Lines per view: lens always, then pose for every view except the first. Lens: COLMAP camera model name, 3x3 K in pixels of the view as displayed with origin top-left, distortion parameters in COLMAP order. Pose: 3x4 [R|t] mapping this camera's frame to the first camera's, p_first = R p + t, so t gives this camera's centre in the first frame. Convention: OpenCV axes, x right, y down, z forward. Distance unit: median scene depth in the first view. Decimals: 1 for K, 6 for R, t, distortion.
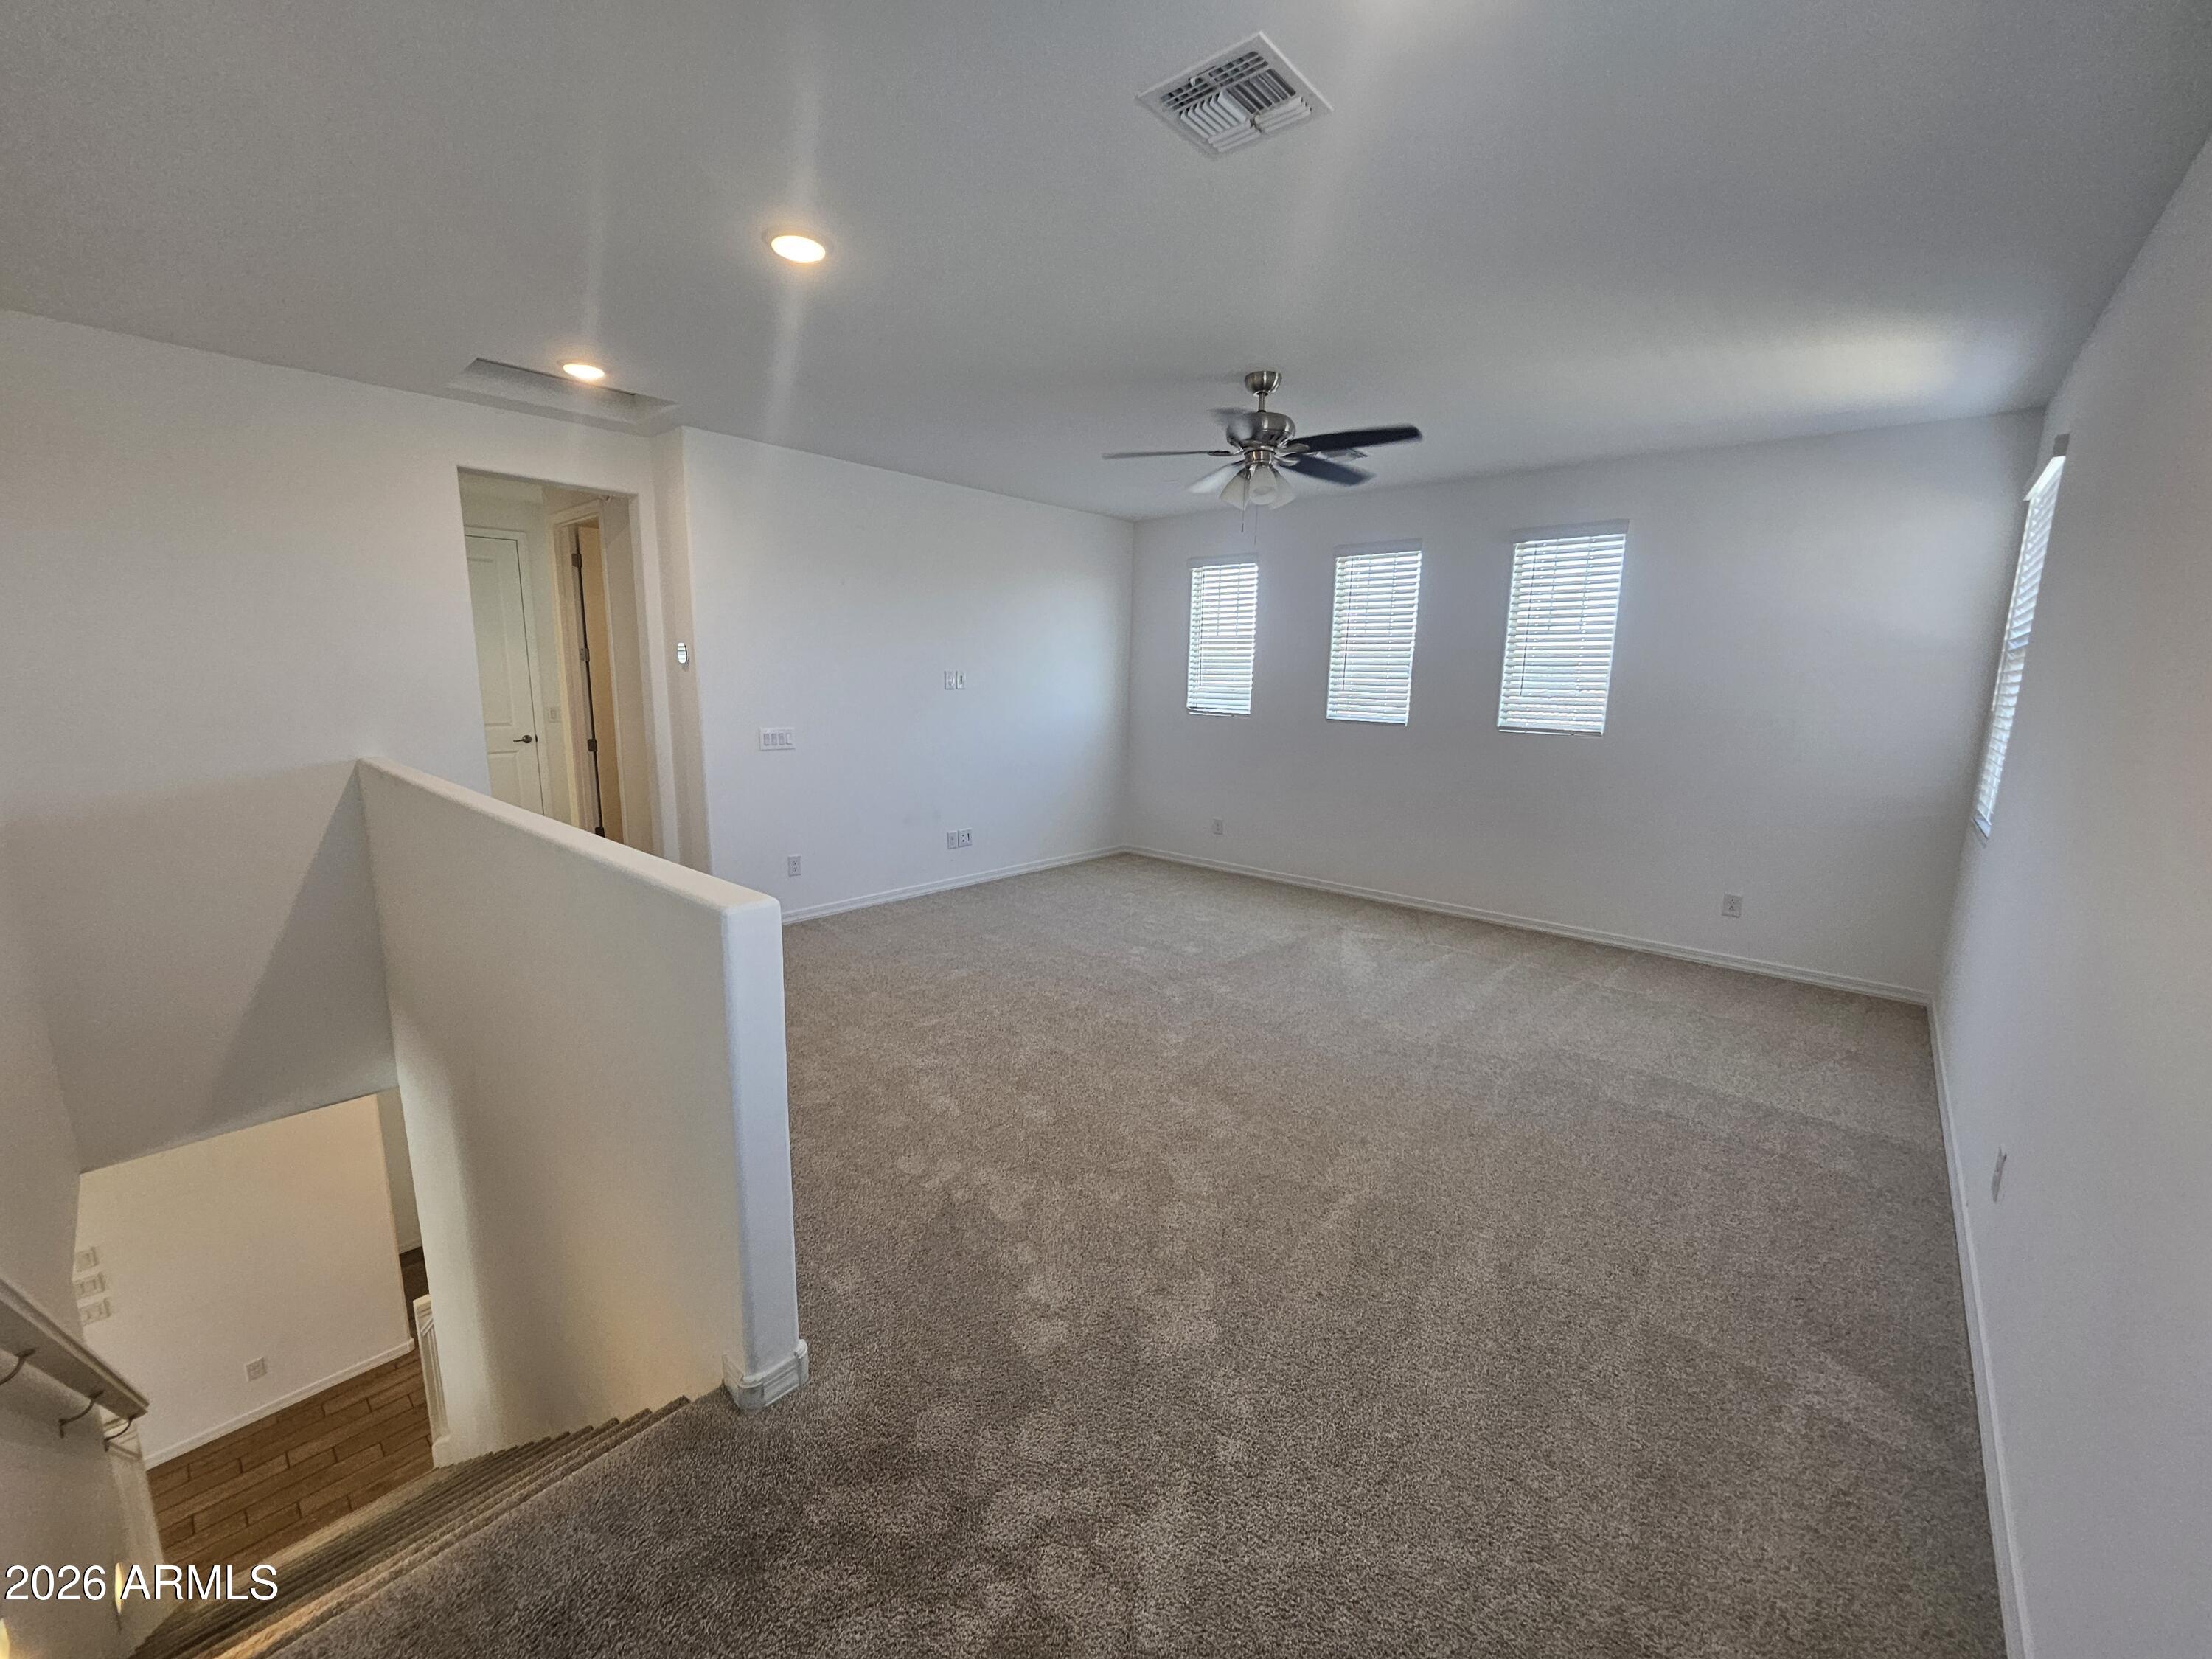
lens RADIAL K [[877.2, 0, 1103.3], [0, 877.2, 832.7], [0, 0, 1]] dist [-0.010087, 0.000256]
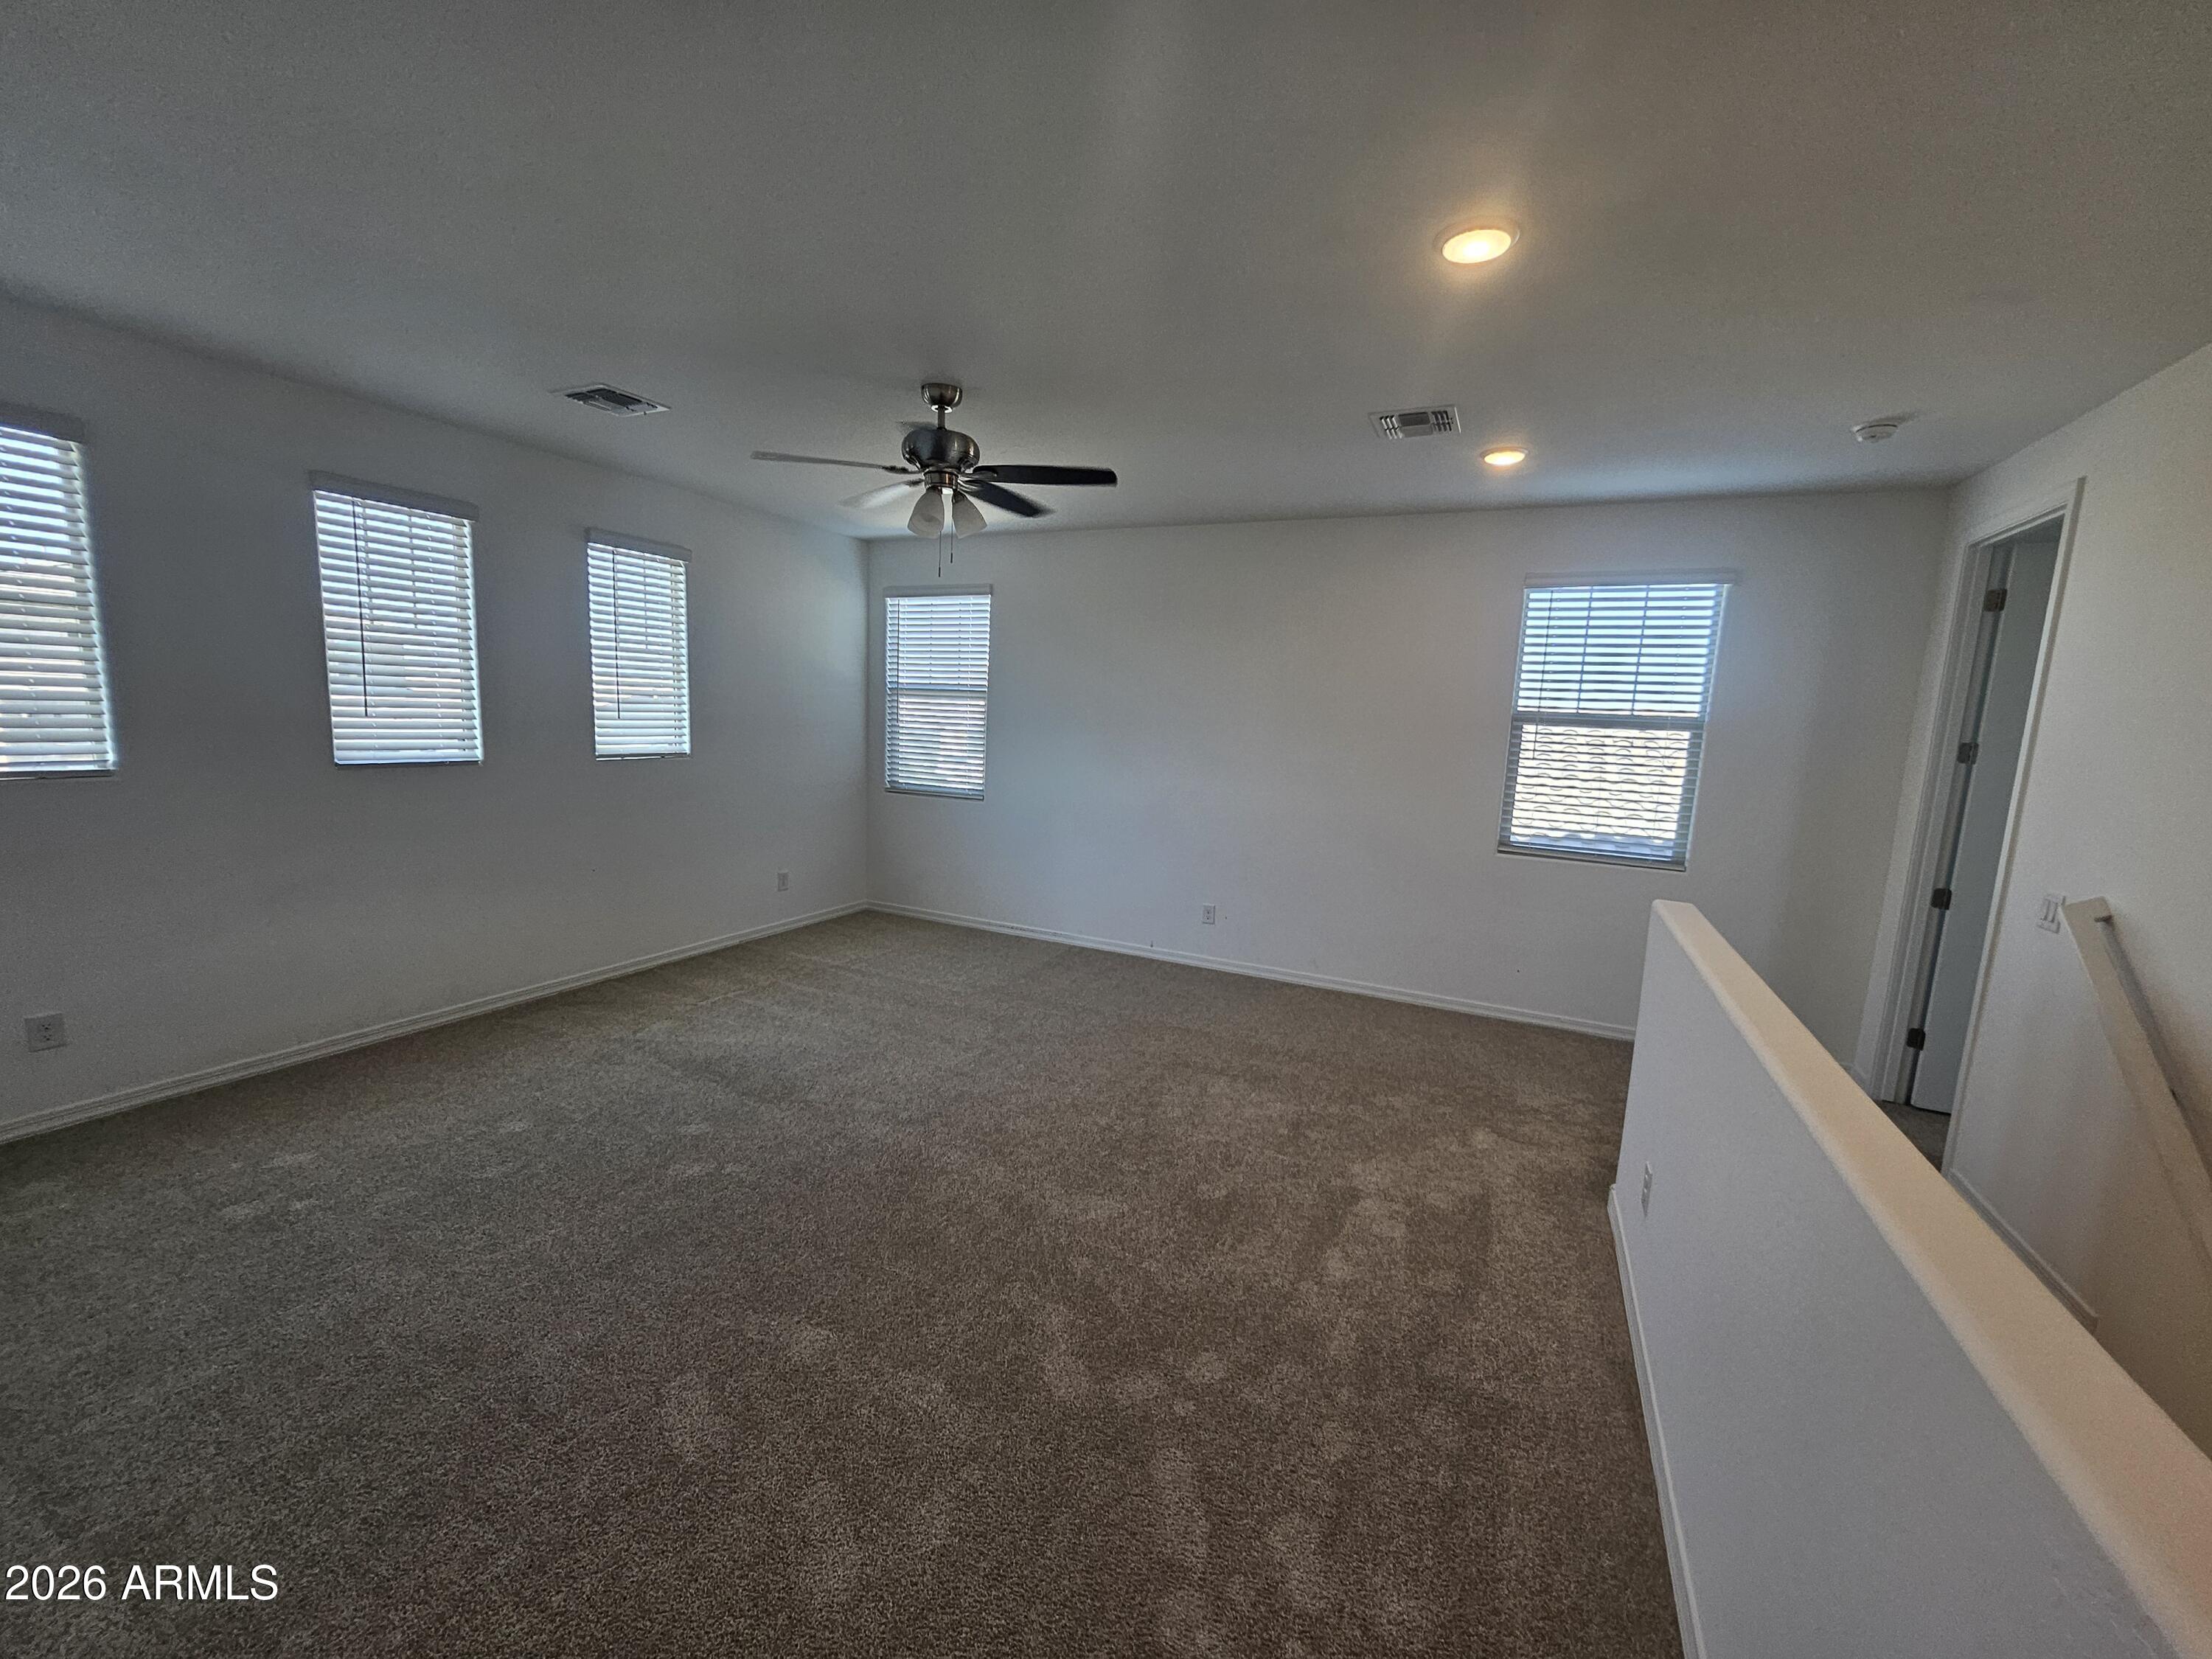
lens RADIAL K [[877.2, 0, 1103.3], [0, 877.2, 832.7], [0, 0, 1]] dist [-0.010087, 0.000256]
pose [[-0.286465, -0.160617, 0.944532, -0.556506], [0.119279, 0.972199, 0.201498, -0.172981], [-0.950637, 0.170385, -0.259343, 0.823410]]
